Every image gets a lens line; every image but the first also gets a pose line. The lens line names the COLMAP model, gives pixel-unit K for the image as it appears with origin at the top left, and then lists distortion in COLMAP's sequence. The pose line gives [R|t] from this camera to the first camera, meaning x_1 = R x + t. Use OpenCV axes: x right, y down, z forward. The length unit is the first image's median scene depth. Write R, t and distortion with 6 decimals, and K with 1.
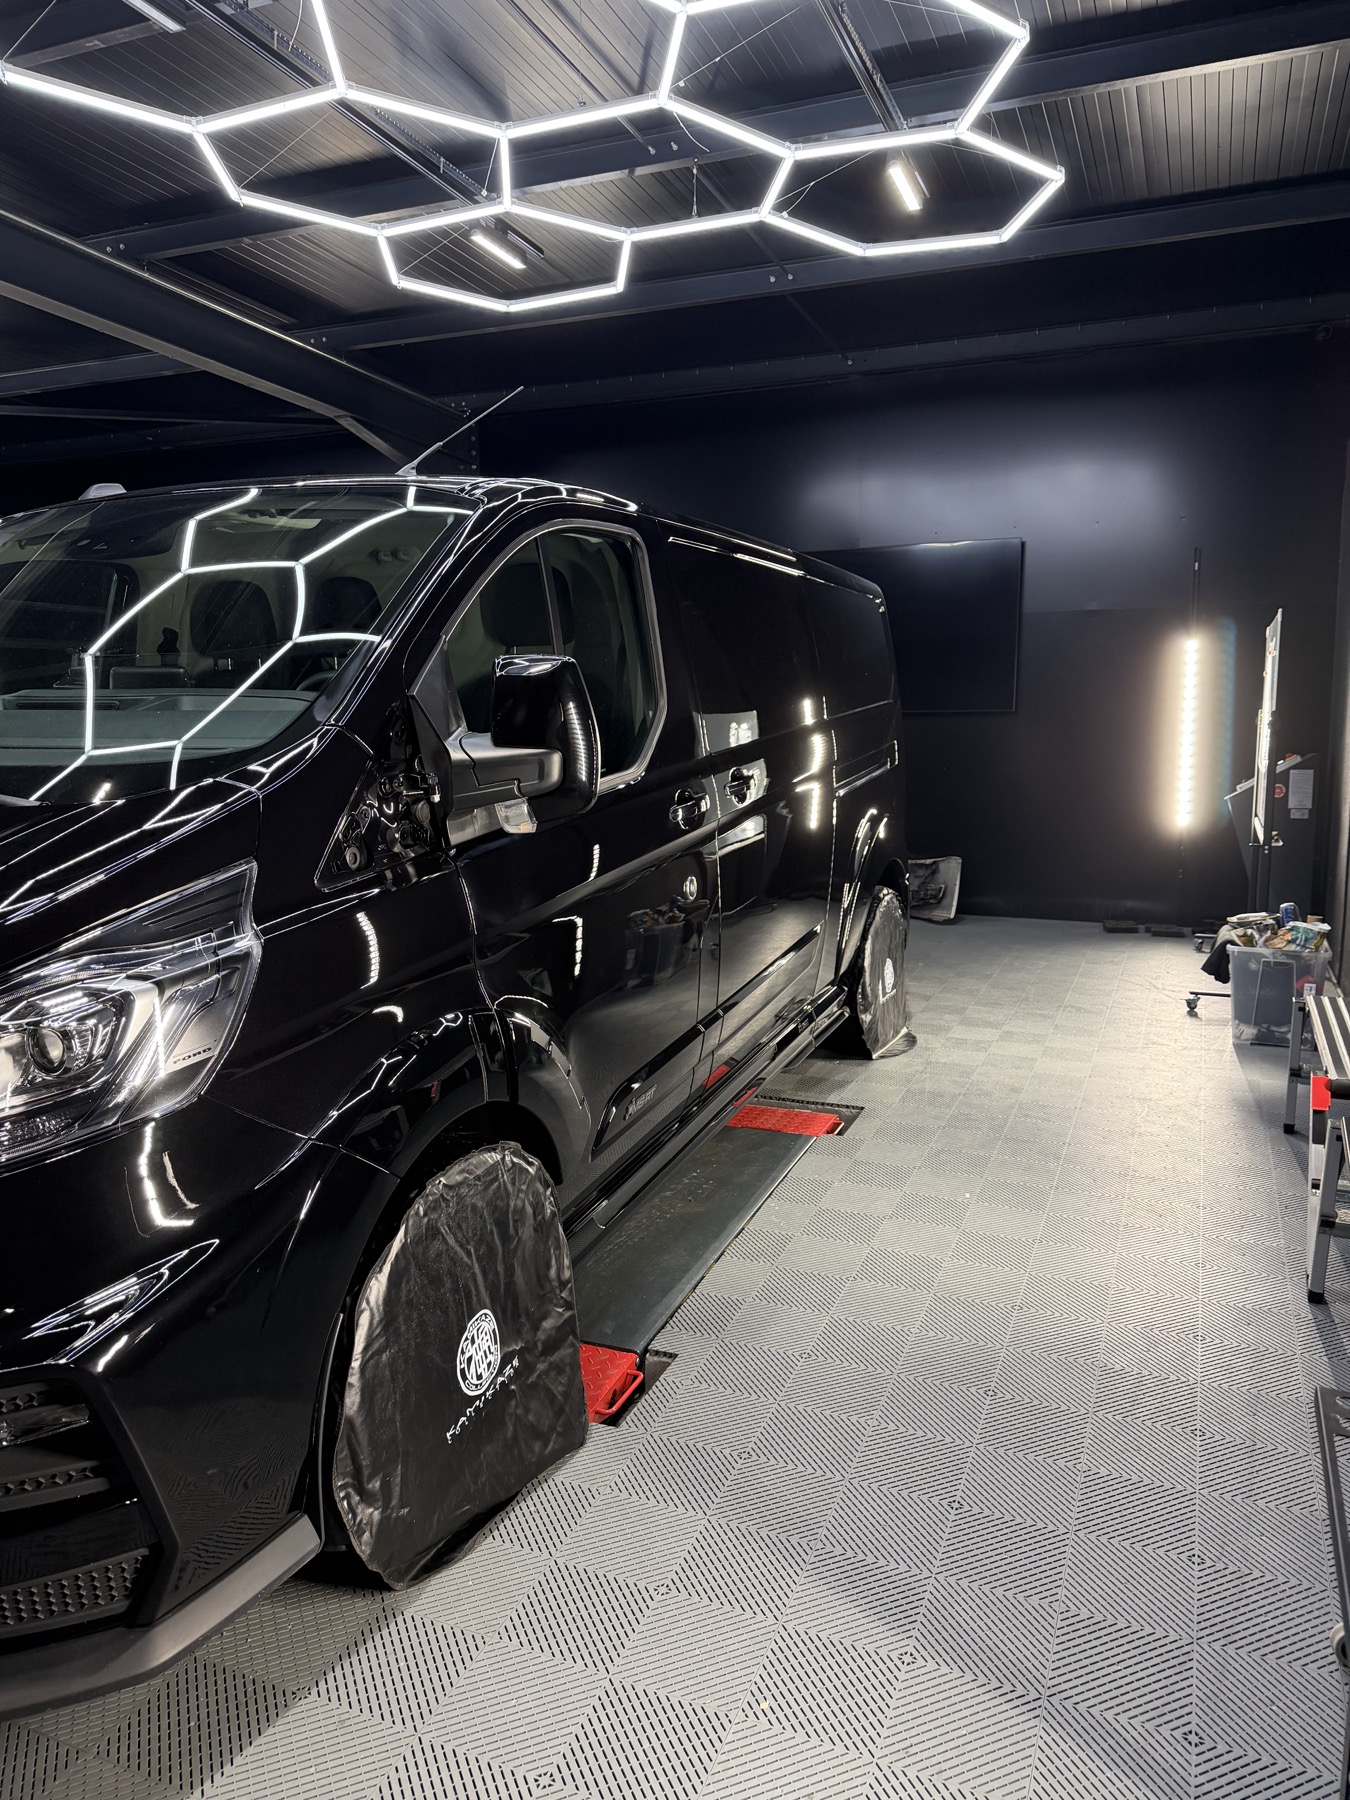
lens RADIAL K [[1275.6, 0, 675.0], [0, 1275.6, 900.0], [0, 0, 1]] dist [-0.003752, -0.003770]
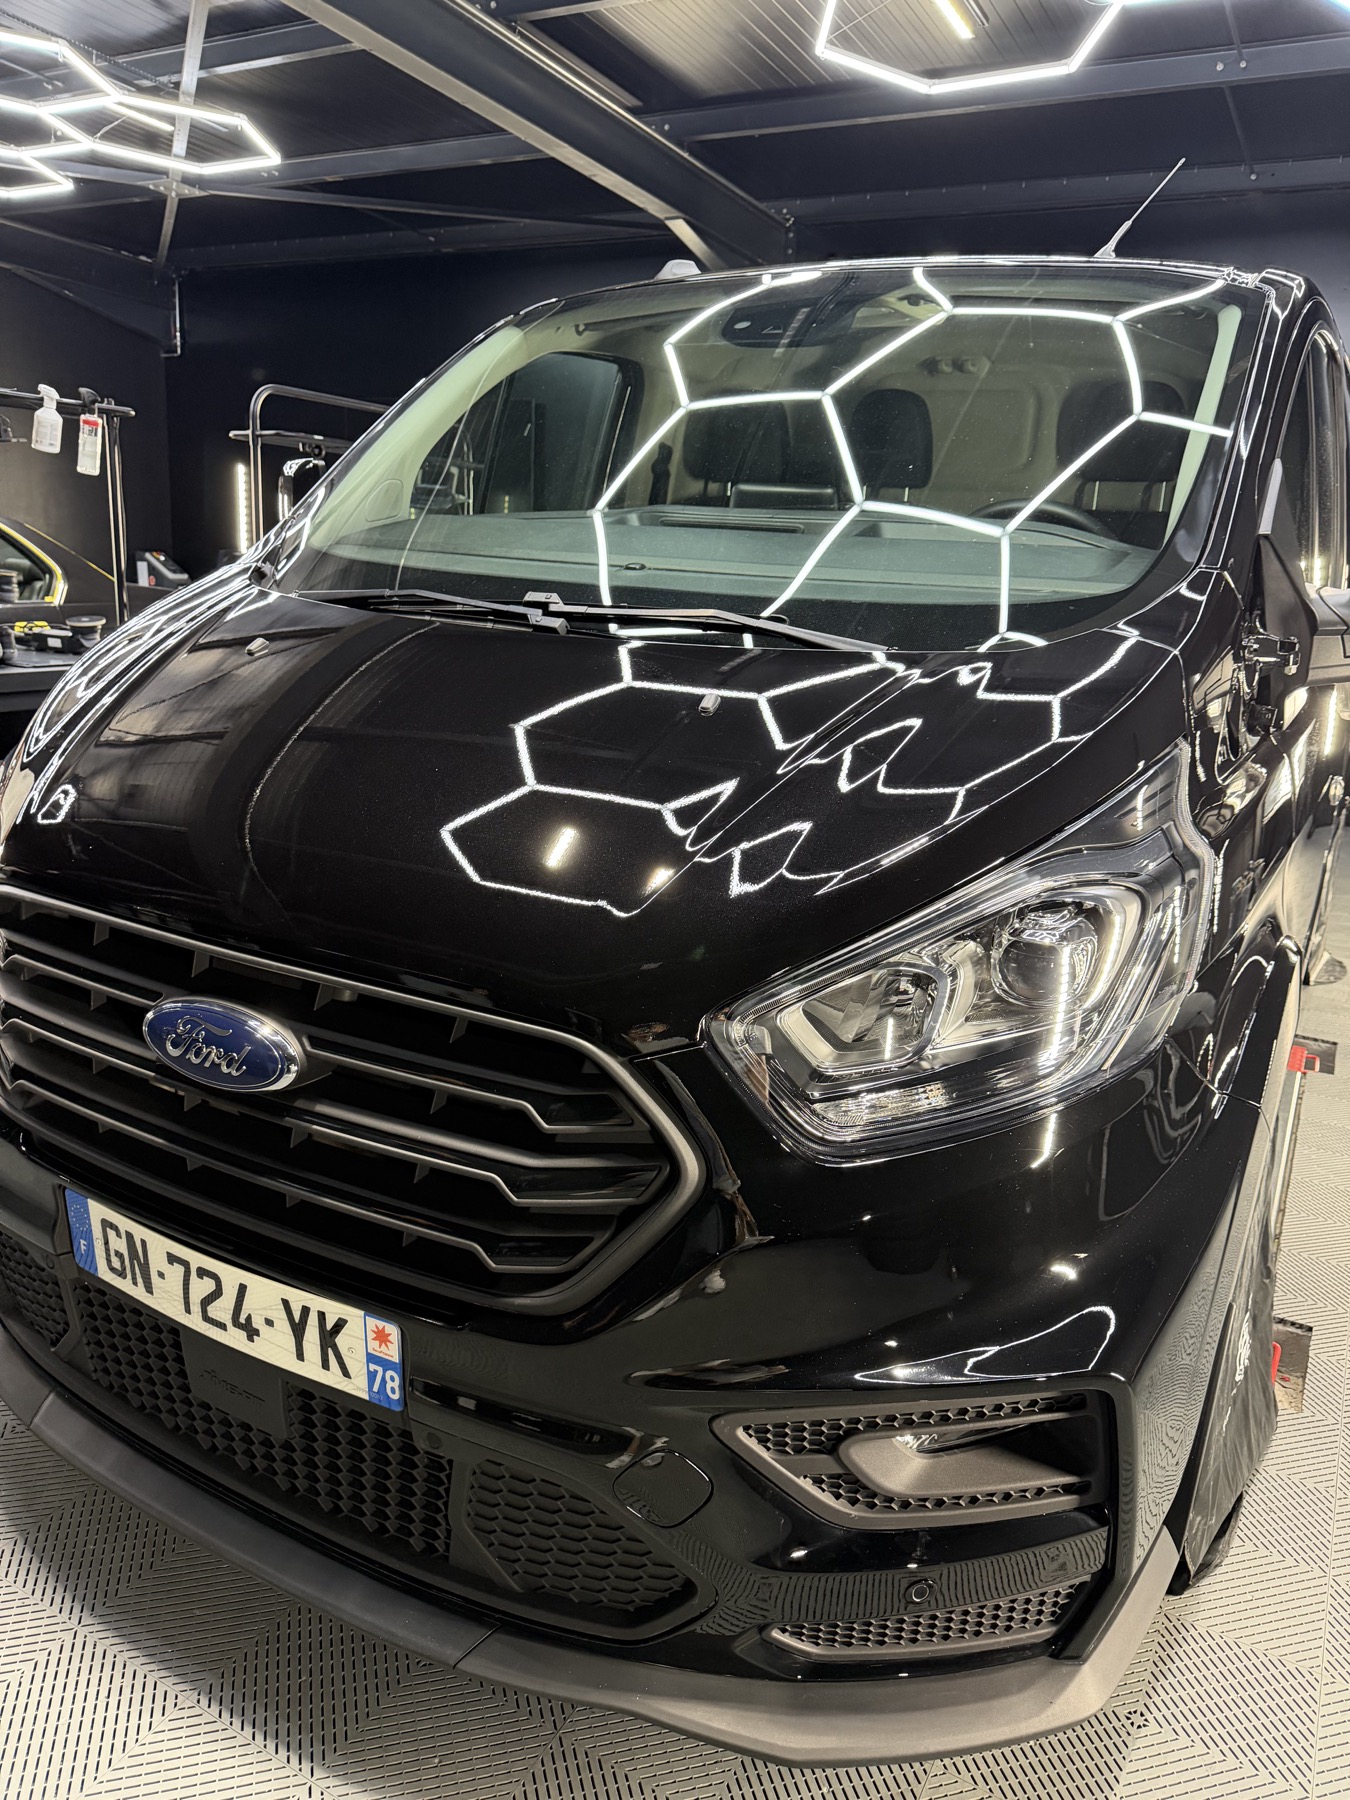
lens RADIAL K [[1305.8, 0, 675.0], [0, 1305.8, 900.0], [0, 0, 1]] dist [-0.007180, -0.001792]
pose [[0.991656, 0.087061, -0.095077, -0.138657], [-0.076827, 0.991345, 0.106455, 0.002038], [0.103522, -0.098263, 0.989761, 0.039310]]
